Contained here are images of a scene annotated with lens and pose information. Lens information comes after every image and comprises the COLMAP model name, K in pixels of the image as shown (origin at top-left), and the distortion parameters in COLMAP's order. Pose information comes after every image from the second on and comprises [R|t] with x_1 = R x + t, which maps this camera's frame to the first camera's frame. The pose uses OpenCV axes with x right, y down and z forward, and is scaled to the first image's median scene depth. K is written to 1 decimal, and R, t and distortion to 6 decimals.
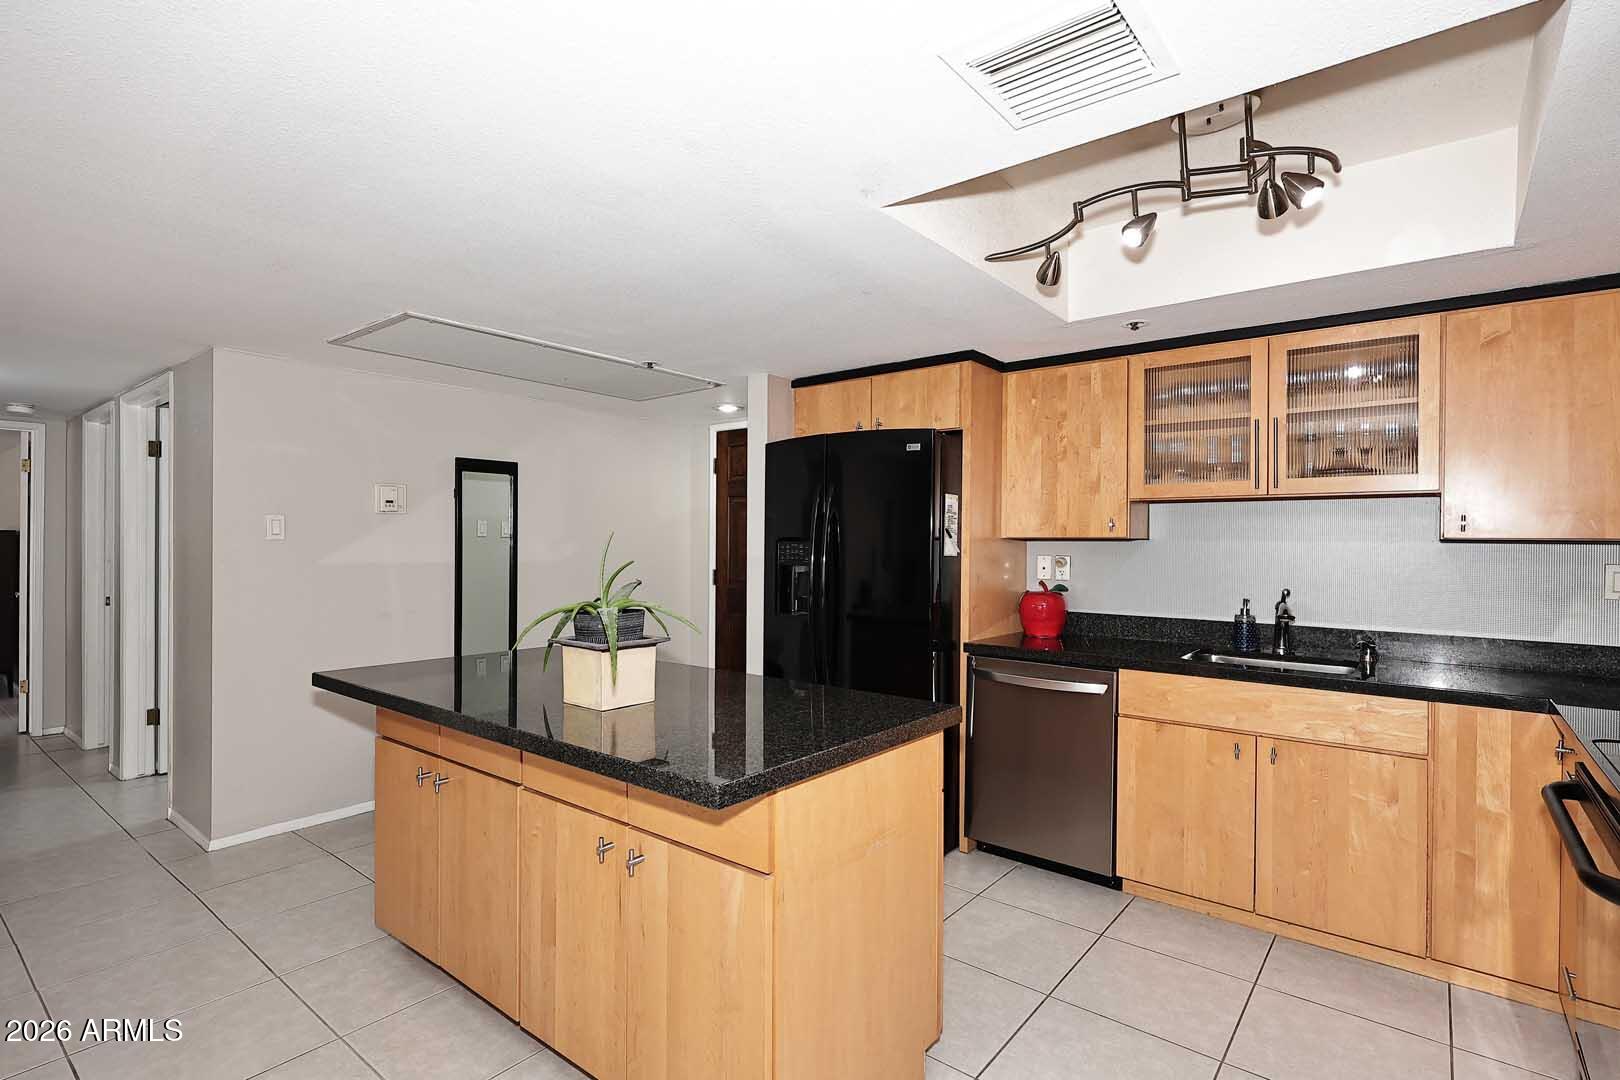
lens RADIAL K [[786.0, 0, 809.2], [0, 786.0, 544.1], [0, 0, 1]] dist [-0.002897, -0.000040]
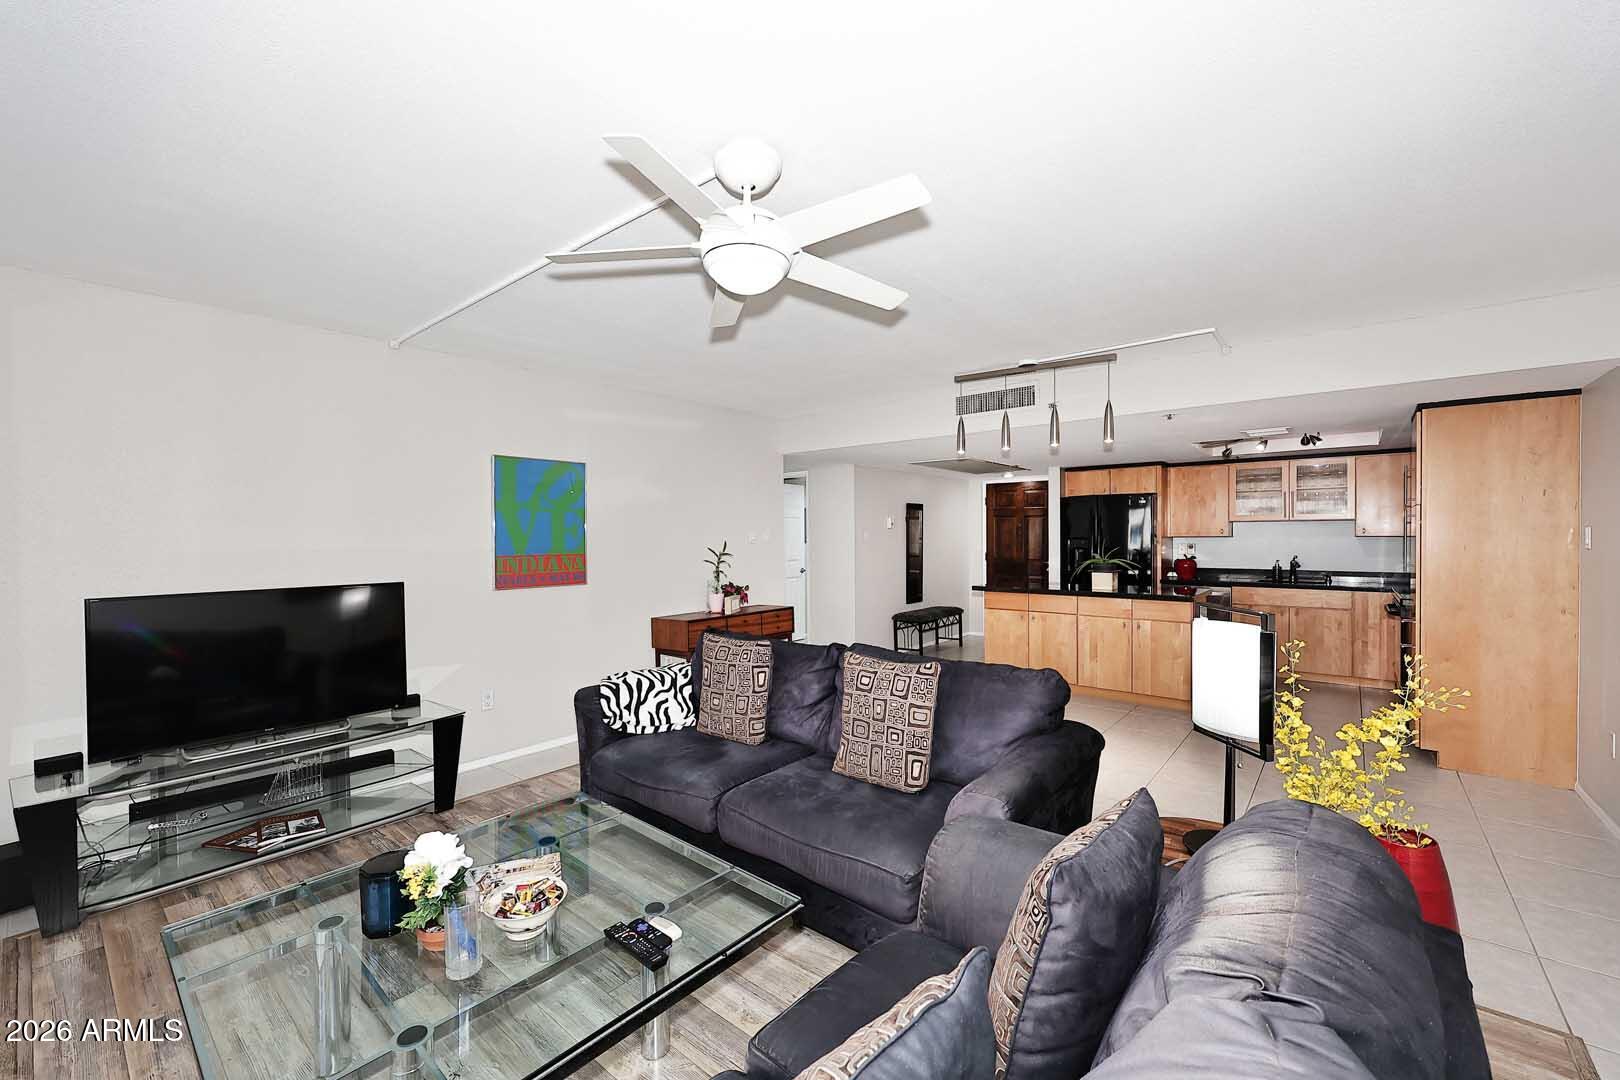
lens RADIAL K [[653.6, 0, 810.4], [0, 653.6, 538.7], [0, 0, 1]] dist [0.000134, -0.000026]
pose [[0.999756, -0.013059, -0.017805, -0.981301], [0.013128, 0.999907, 0.003774, -0.028859], [0.017754, -0.004007, 0.999834, -1.220987]]
